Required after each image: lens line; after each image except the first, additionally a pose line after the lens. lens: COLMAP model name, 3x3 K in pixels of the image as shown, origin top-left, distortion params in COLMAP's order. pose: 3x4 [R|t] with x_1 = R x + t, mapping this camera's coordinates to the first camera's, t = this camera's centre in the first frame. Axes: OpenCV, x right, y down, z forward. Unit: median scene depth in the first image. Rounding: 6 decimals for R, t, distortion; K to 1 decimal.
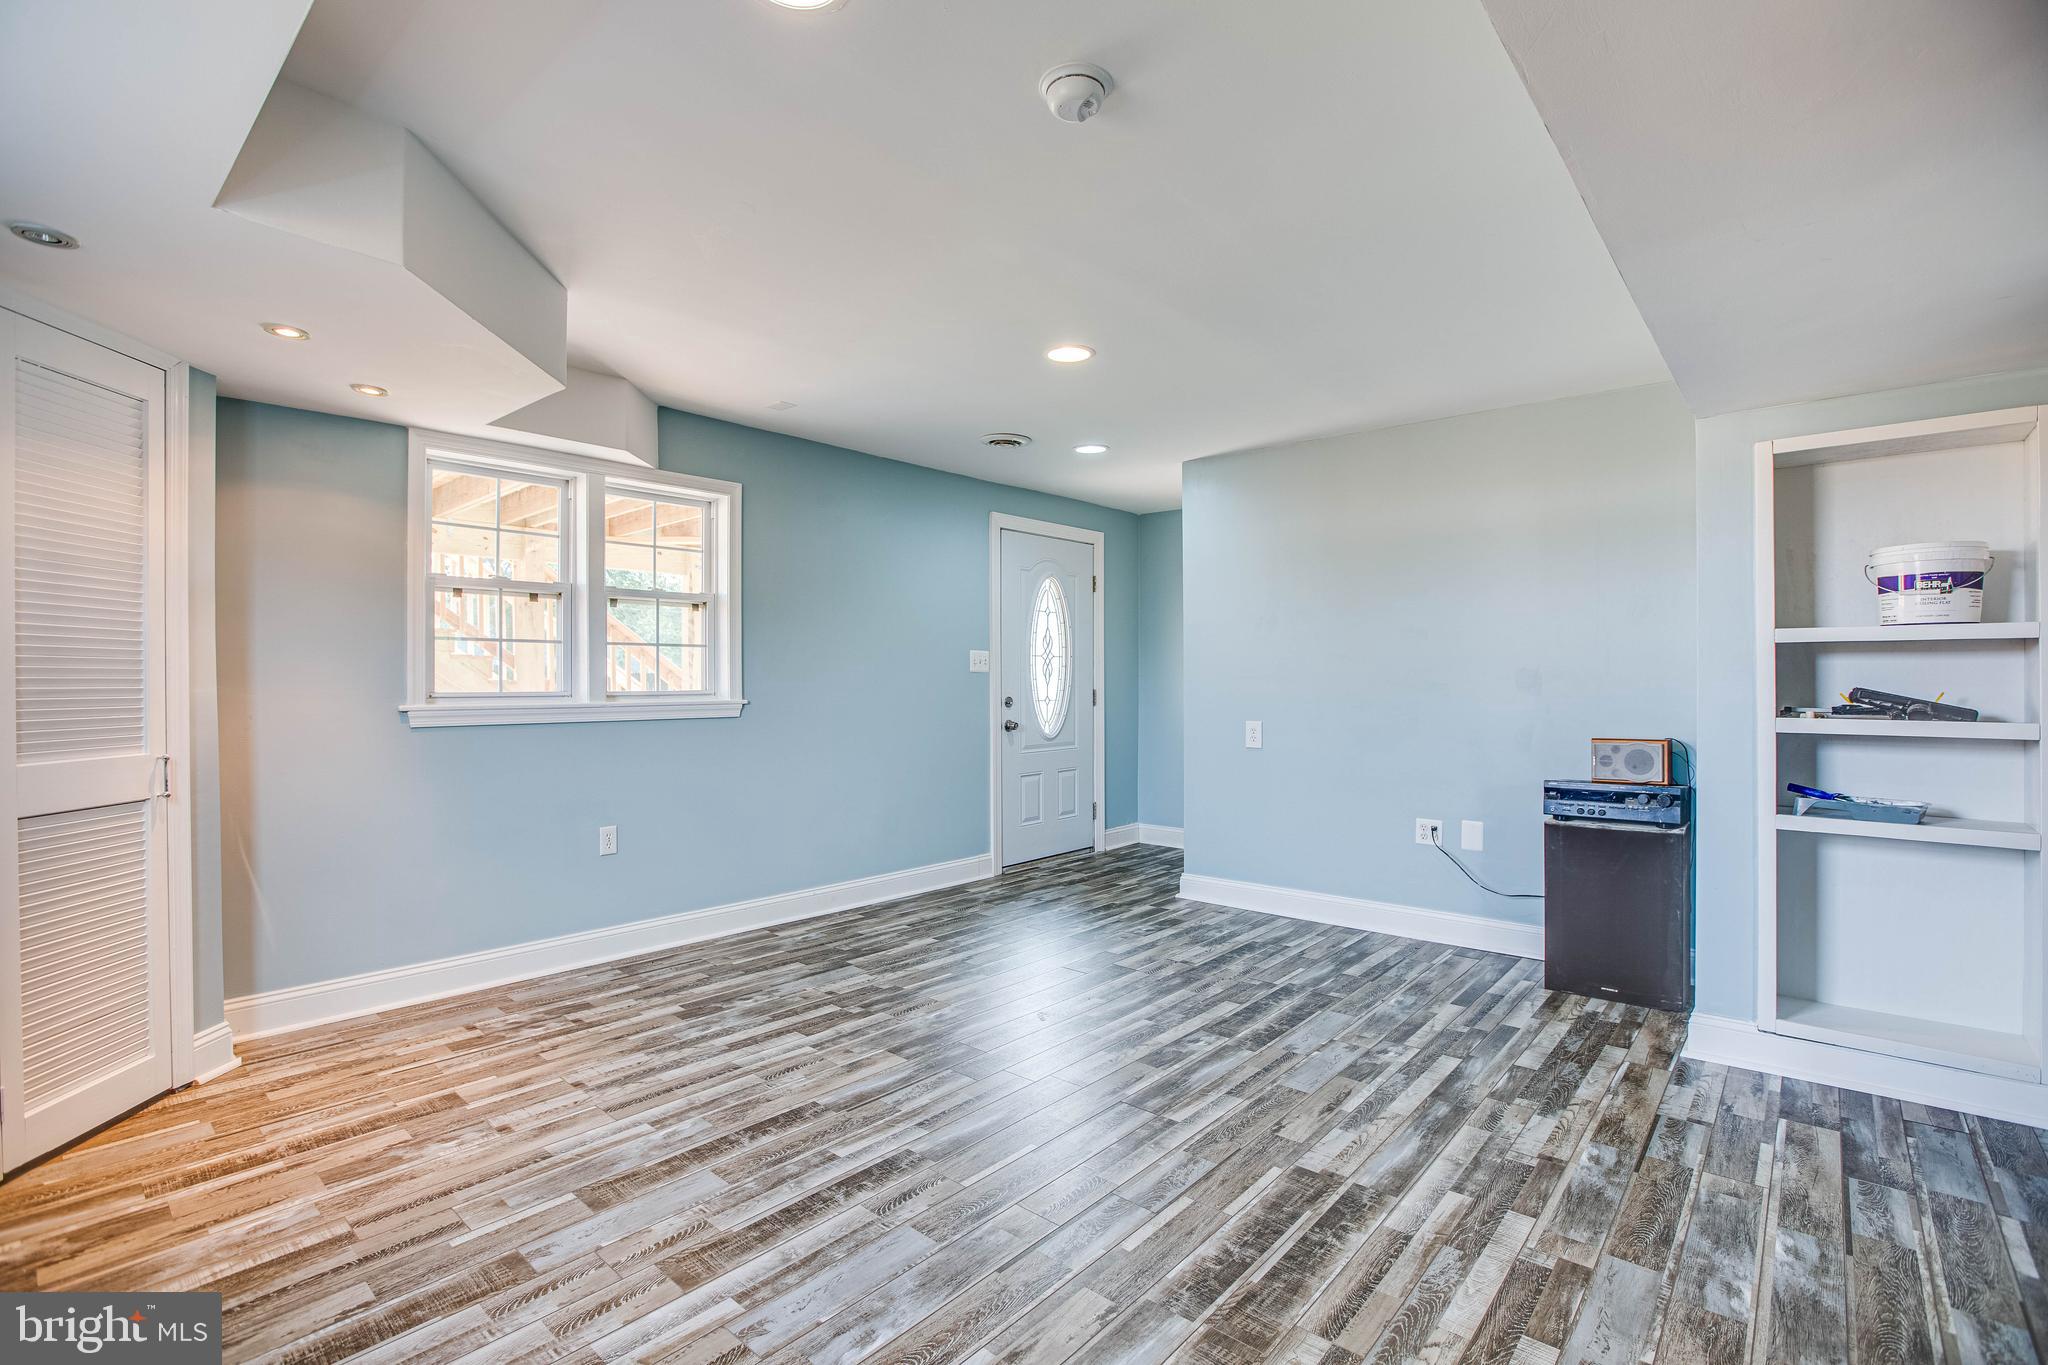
lens RADIAL K [[927.9, 0, 1015.8], [0, 927.9, 678.8], [0, 0, 1]] dist [-0.038549, 0.007816]
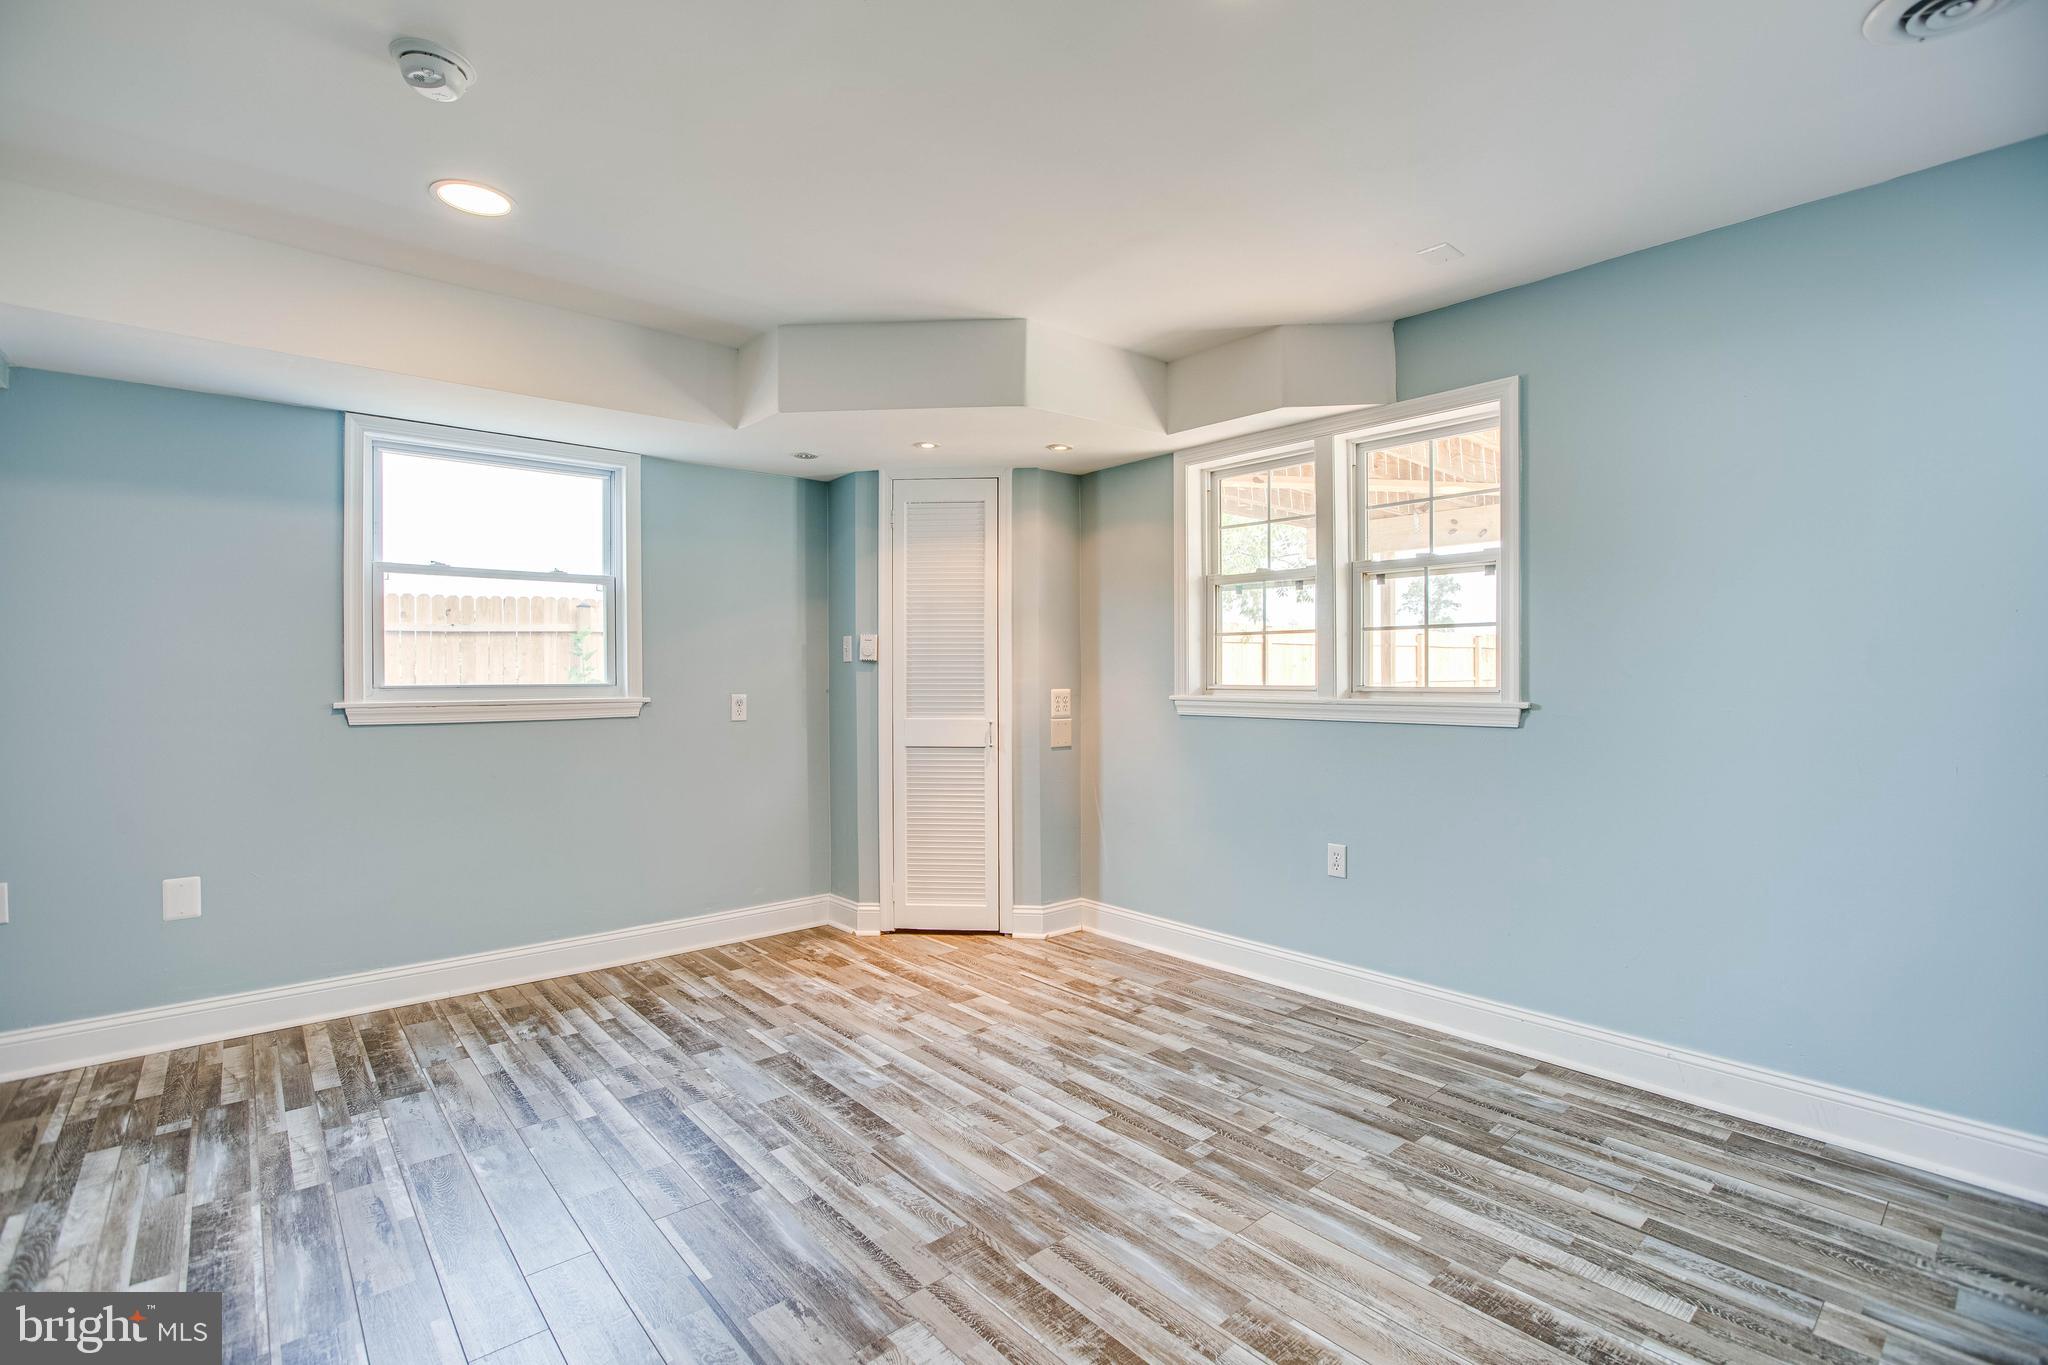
lens RADIAL K [[927.9, 0, 1015.6], [0, 927.9, 682.6], [0, 0, 1]] dist [-0.038549, 0.007816]
pose [[-0.128577, 0.004028, -0.991691, 0.542368], [0.003040, 0.999989, 0.003668, 0.007977], [0.991695, -0.002543, -0.128588, 0.996303]]
